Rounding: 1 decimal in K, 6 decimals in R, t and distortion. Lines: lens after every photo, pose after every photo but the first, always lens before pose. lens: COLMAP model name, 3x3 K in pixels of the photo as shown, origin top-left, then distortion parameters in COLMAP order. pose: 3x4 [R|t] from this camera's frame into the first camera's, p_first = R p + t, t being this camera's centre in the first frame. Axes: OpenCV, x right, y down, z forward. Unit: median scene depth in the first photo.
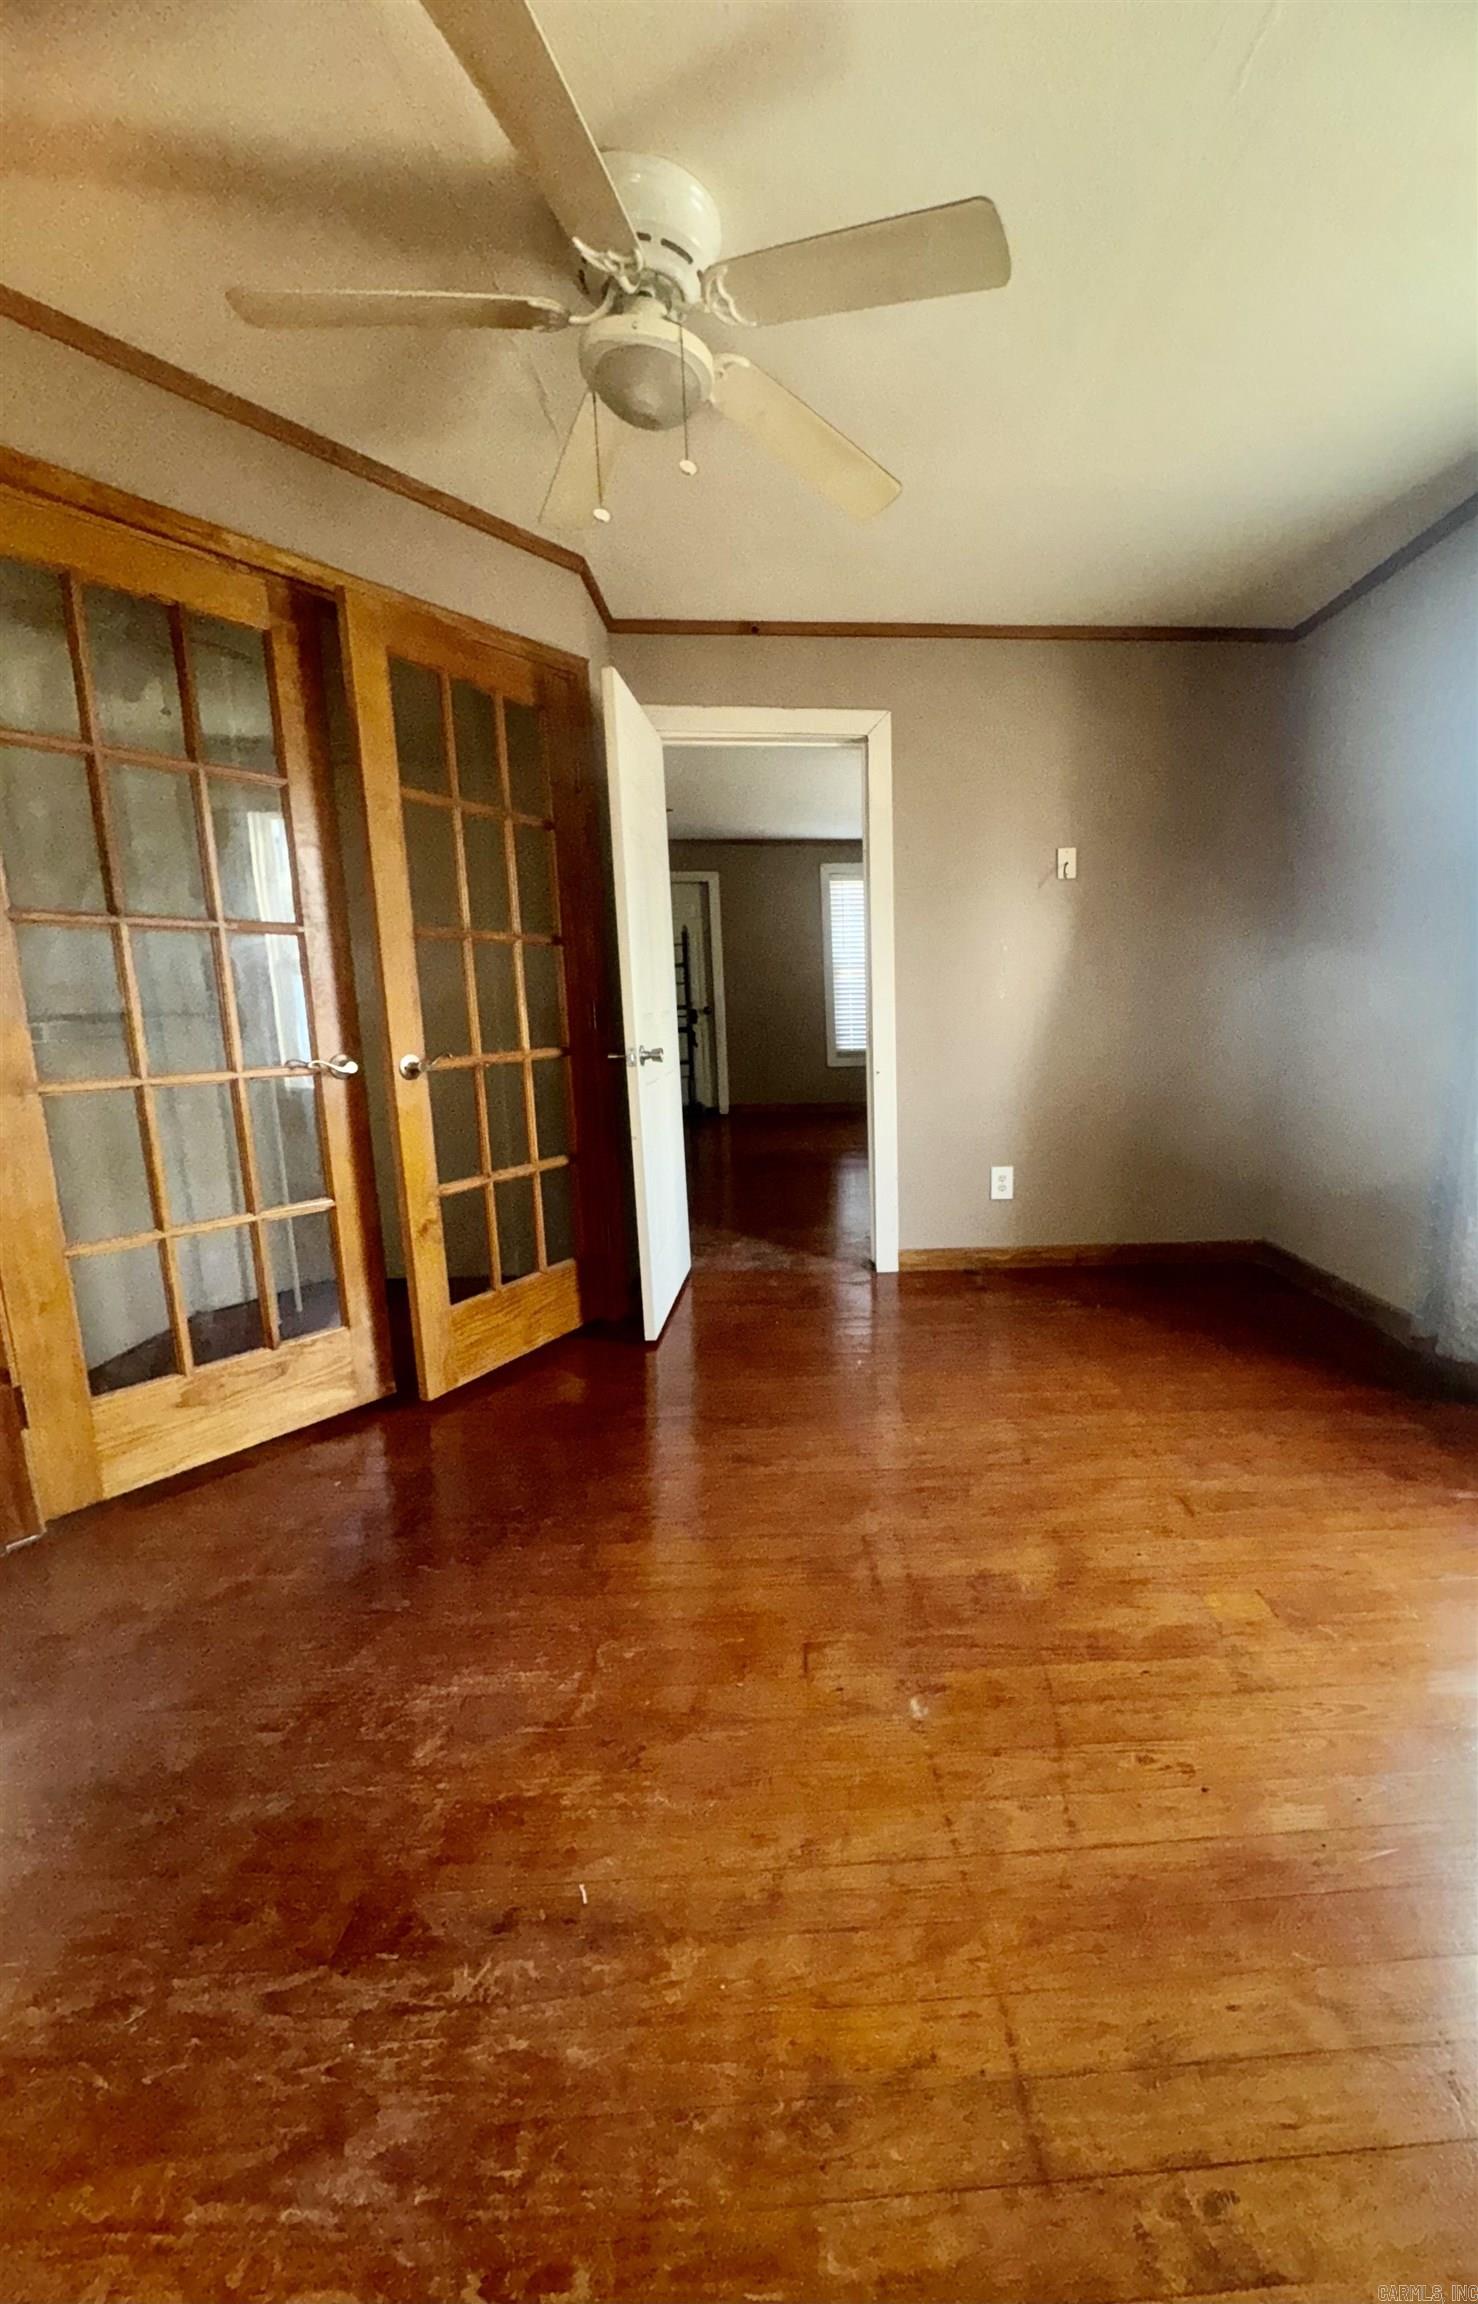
lens RADIAL K [[1013.2, 0, 754.5], [0, 1013.2, 1166.7], [0, 0, 1]] dist [-0.000246, -0.000366]
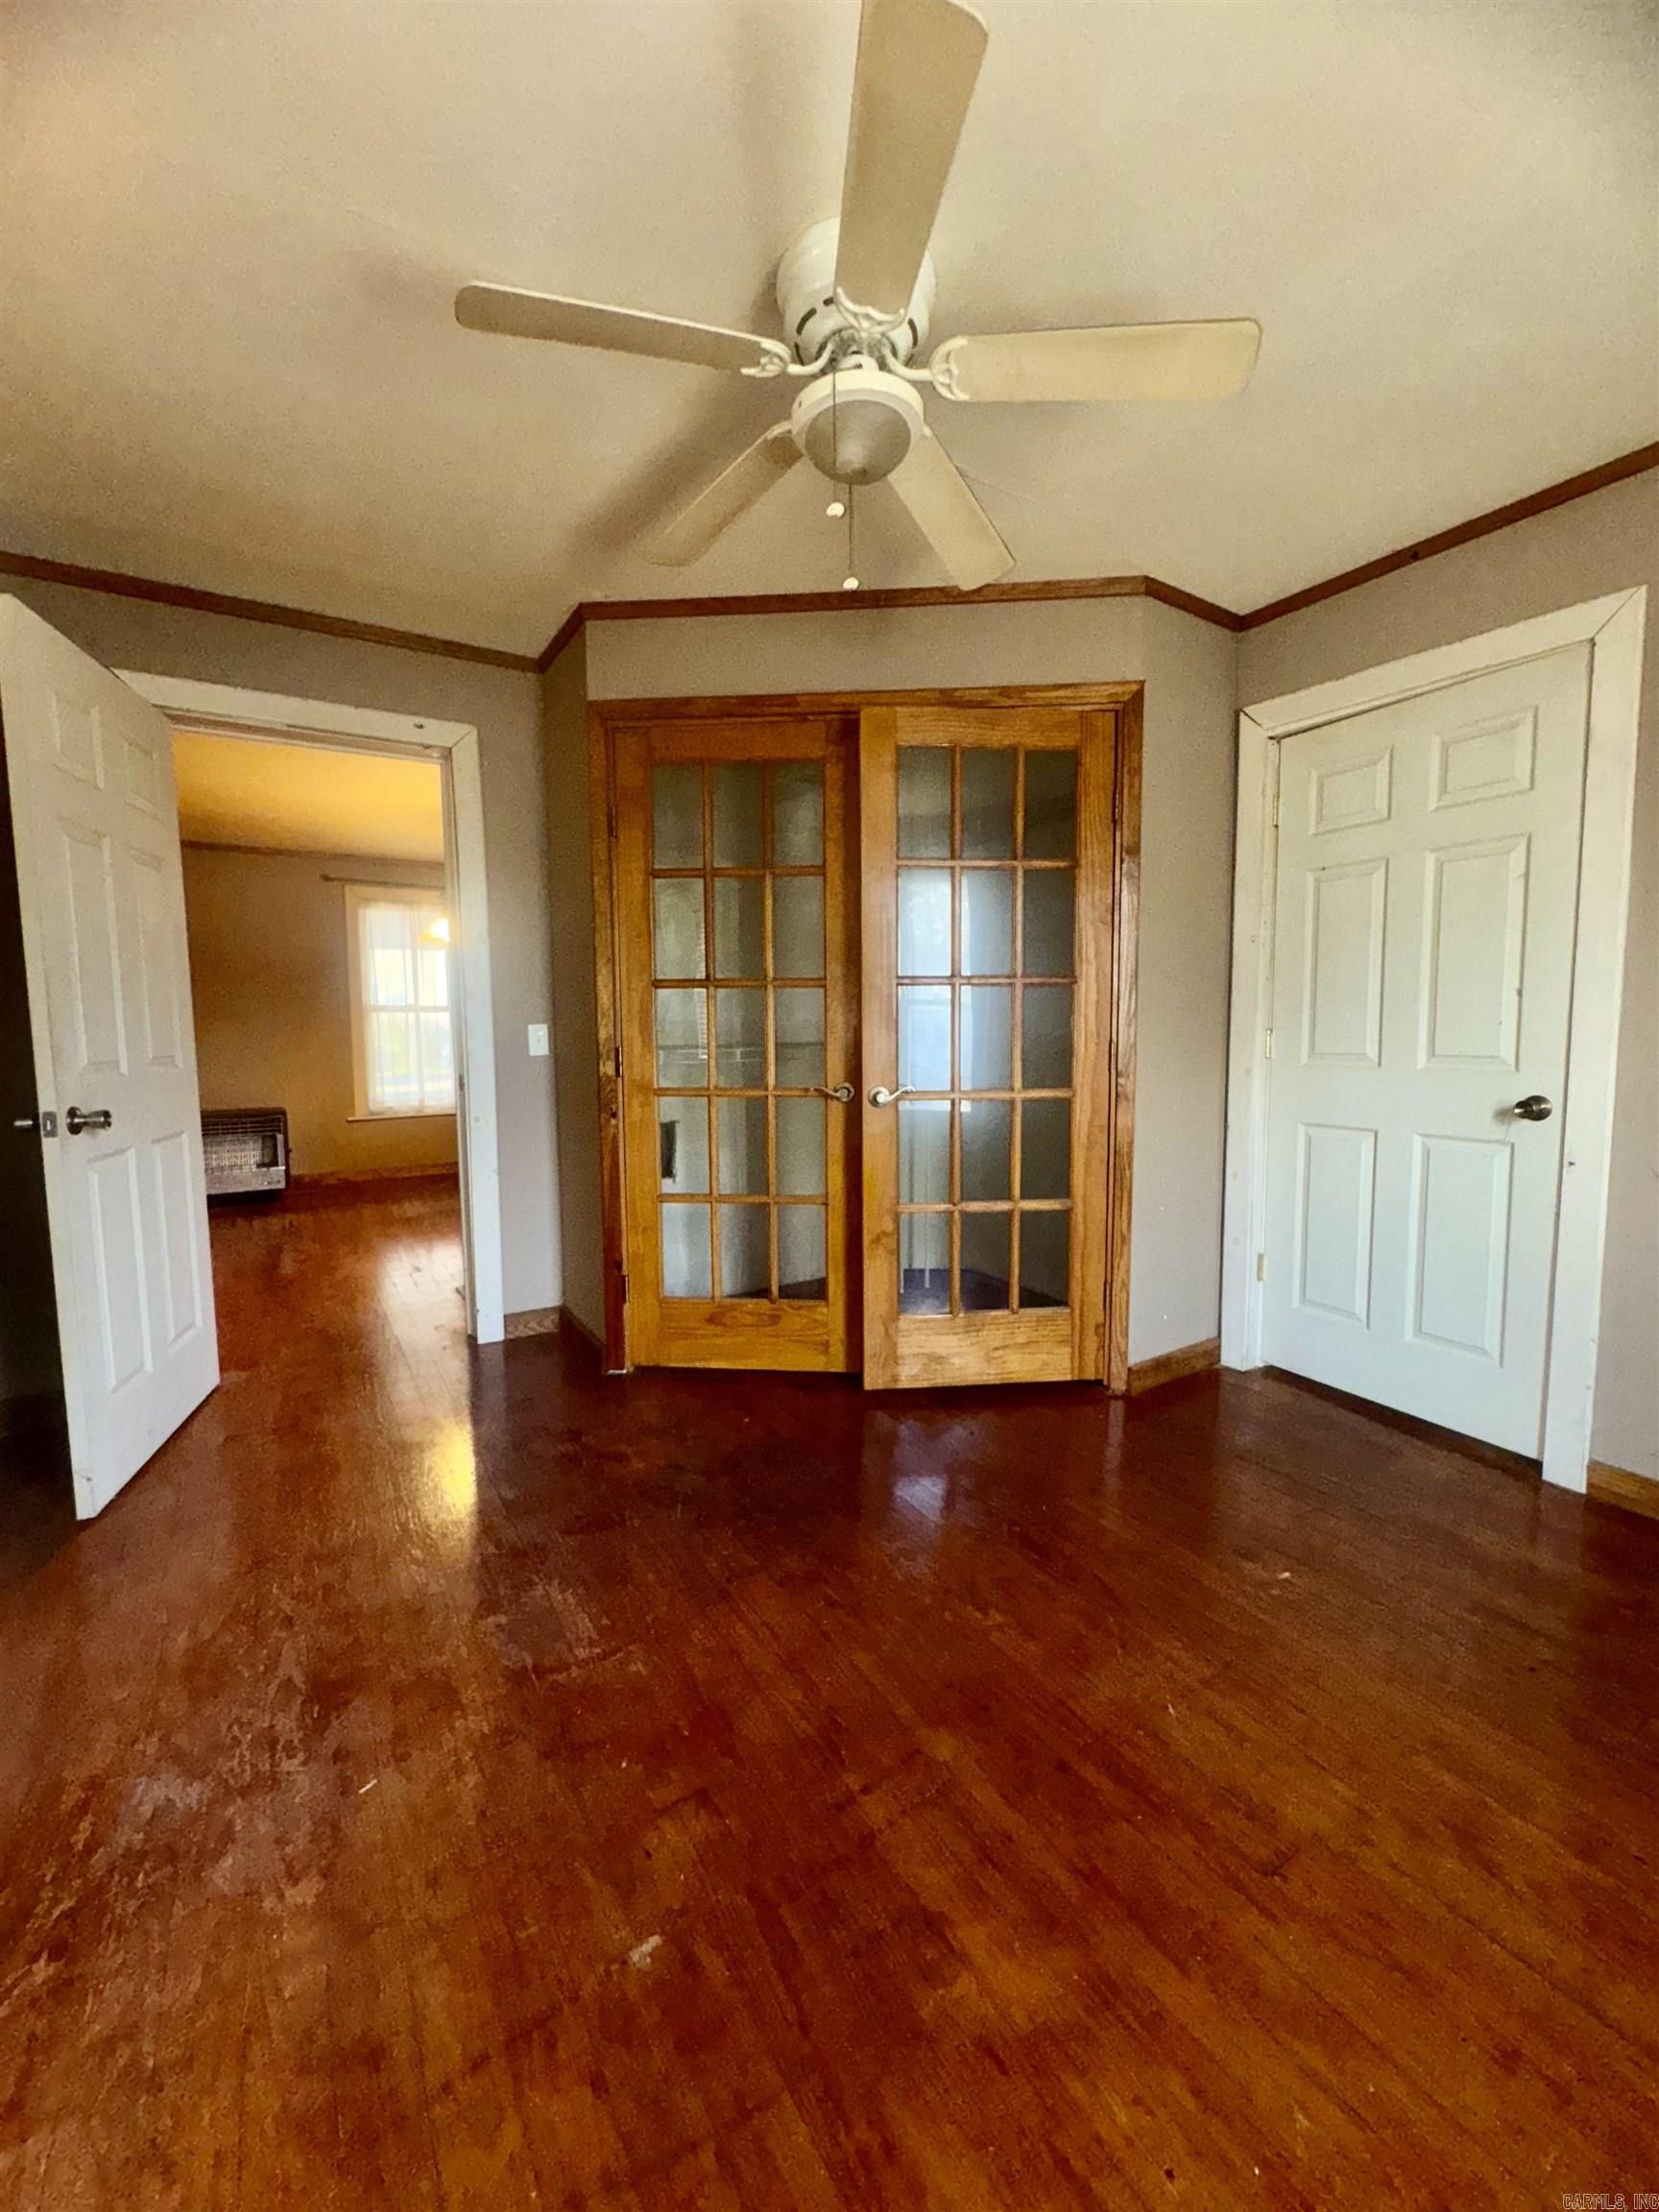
lens RADIAL K [[882.0, 0, 838.2], [0, 882.0, 1099.8], [0, 0, 1]] dist [-0.003308, -0.000408]
pose [[0.485171, 0.080941, -0.870665, 0.573149], [-0.144559, 0.989430, 0.011428, -0.111891], [0.862388, 0.120318, 0.491743, 0.525278]]
